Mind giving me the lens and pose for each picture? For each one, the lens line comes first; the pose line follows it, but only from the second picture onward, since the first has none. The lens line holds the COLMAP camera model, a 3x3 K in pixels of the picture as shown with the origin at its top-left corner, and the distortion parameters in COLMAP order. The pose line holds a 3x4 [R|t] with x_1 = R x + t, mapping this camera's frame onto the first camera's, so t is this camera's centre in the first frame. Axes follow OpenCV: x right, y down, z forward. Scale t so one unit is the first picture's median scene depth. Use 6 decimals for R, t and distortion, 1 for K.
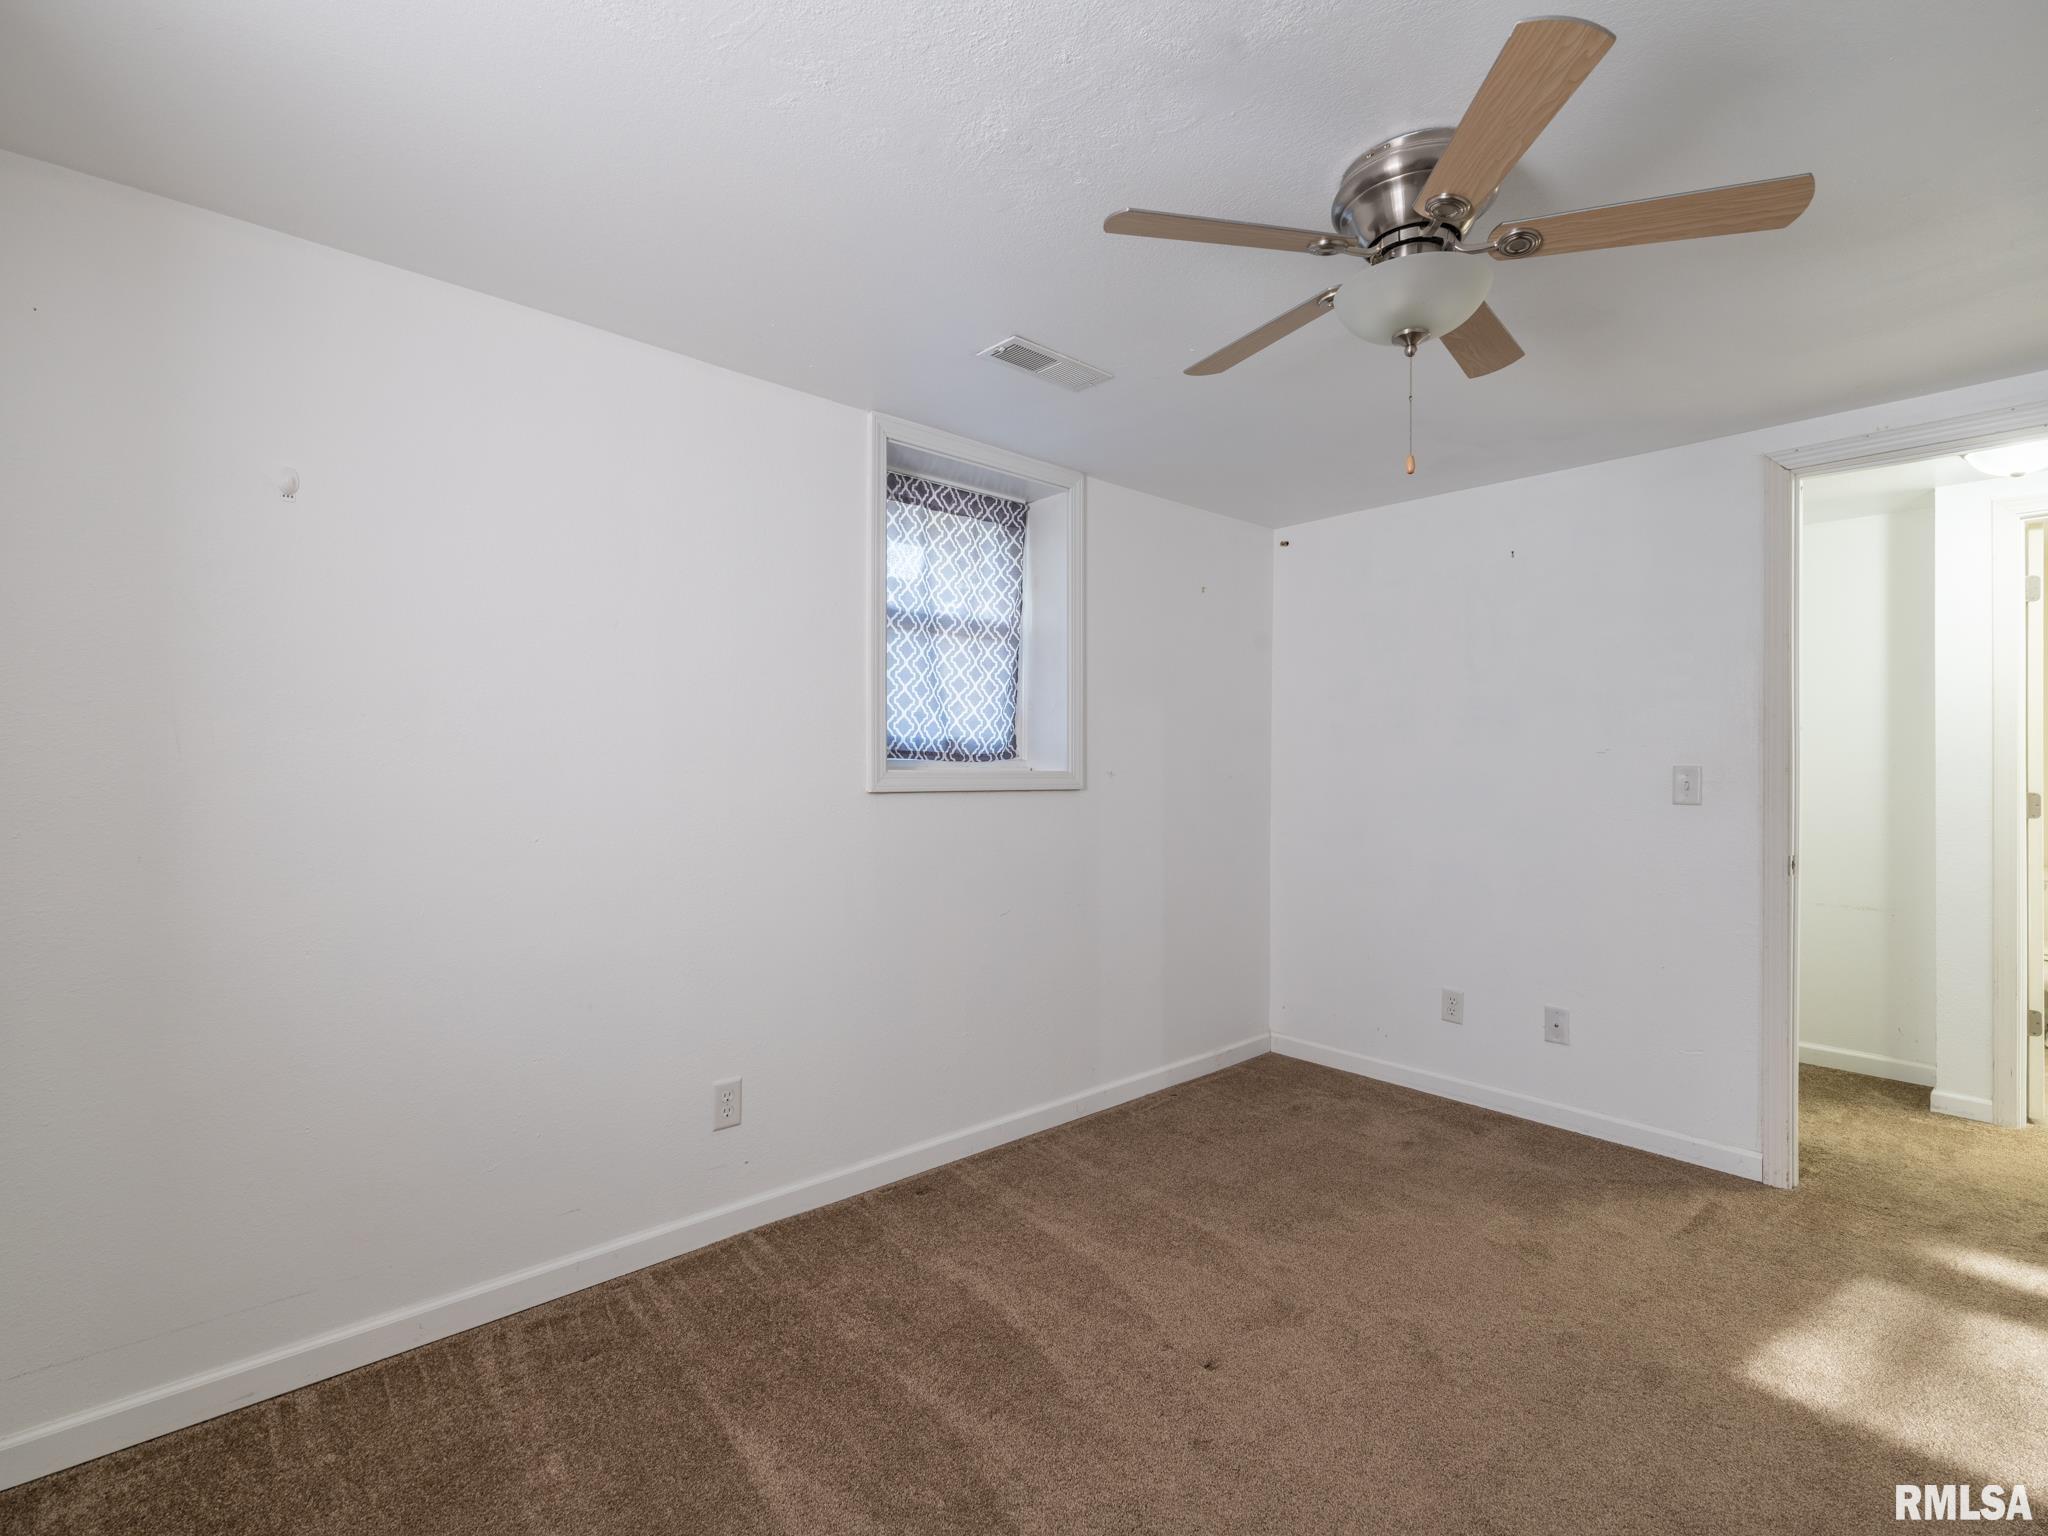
lens RADIAL K [[953.8, 0, 1017.7], [0, 953.8, 764.7], [0, 0, 1]] dist [-0.002806, 0.000305]
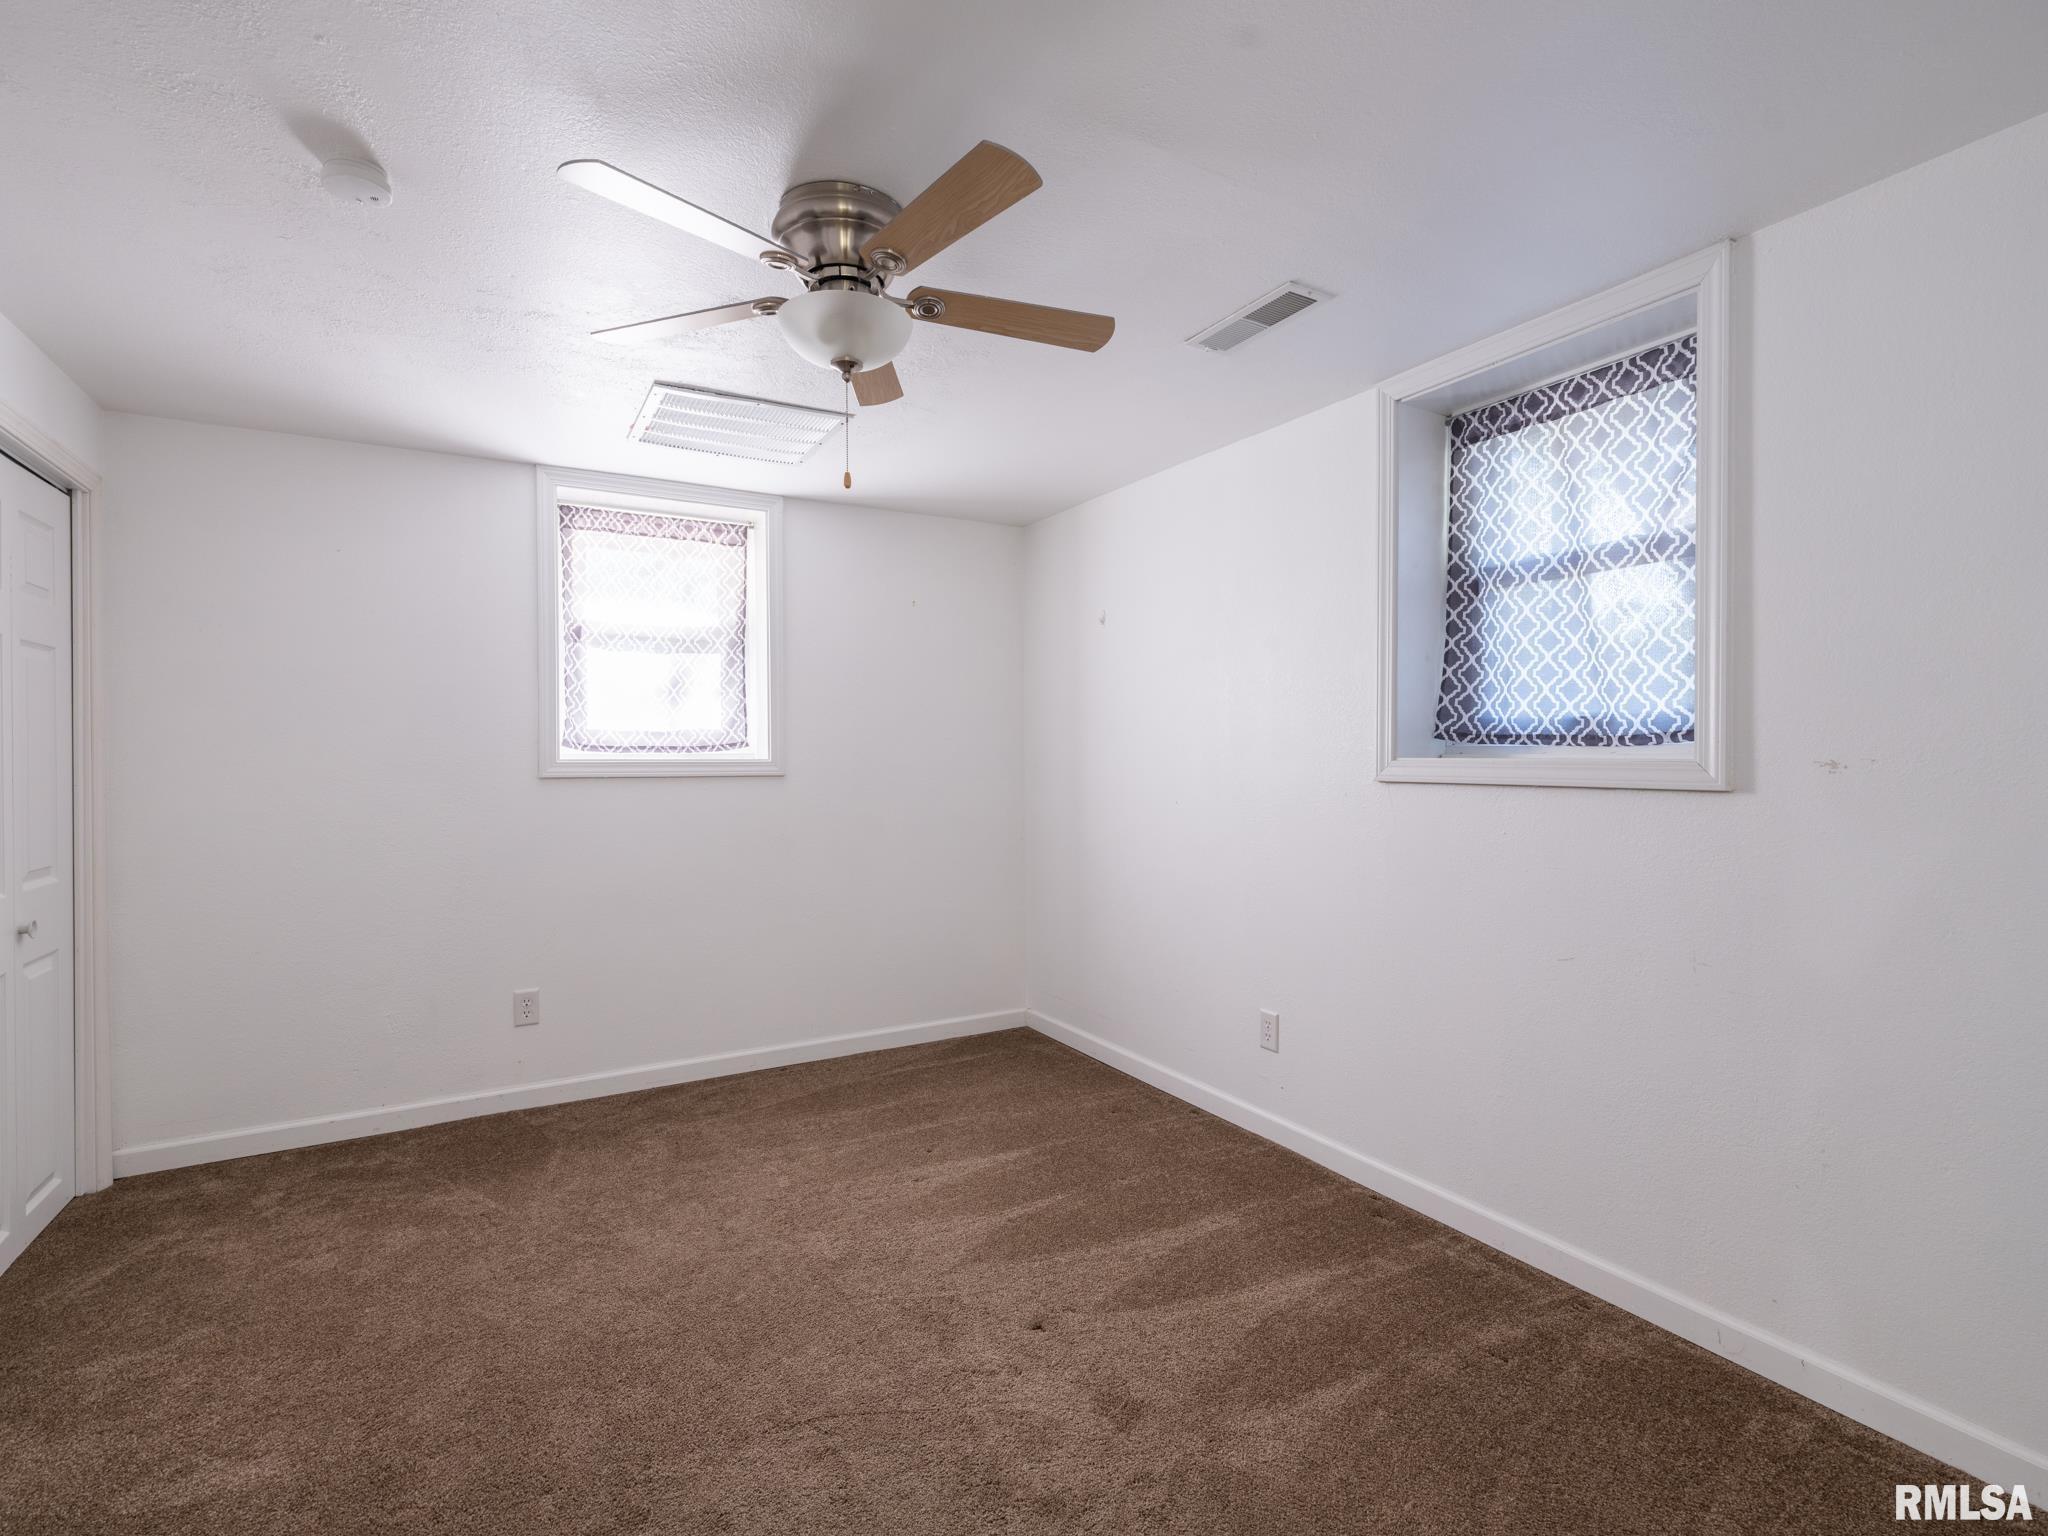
lens RADIAL K [[953.8, 0, 1017.7], [0, 953.8, 764.7], [0, 0, 1]] dist [-0.002806, 0.000305]
pose [[-0.205203, 0.005369, -0.978705, 0.757608], [0.003791, 0.999982, 0.004691, 0.005875], [0.978712, -0.002748, -0.205219, 0.738305]]
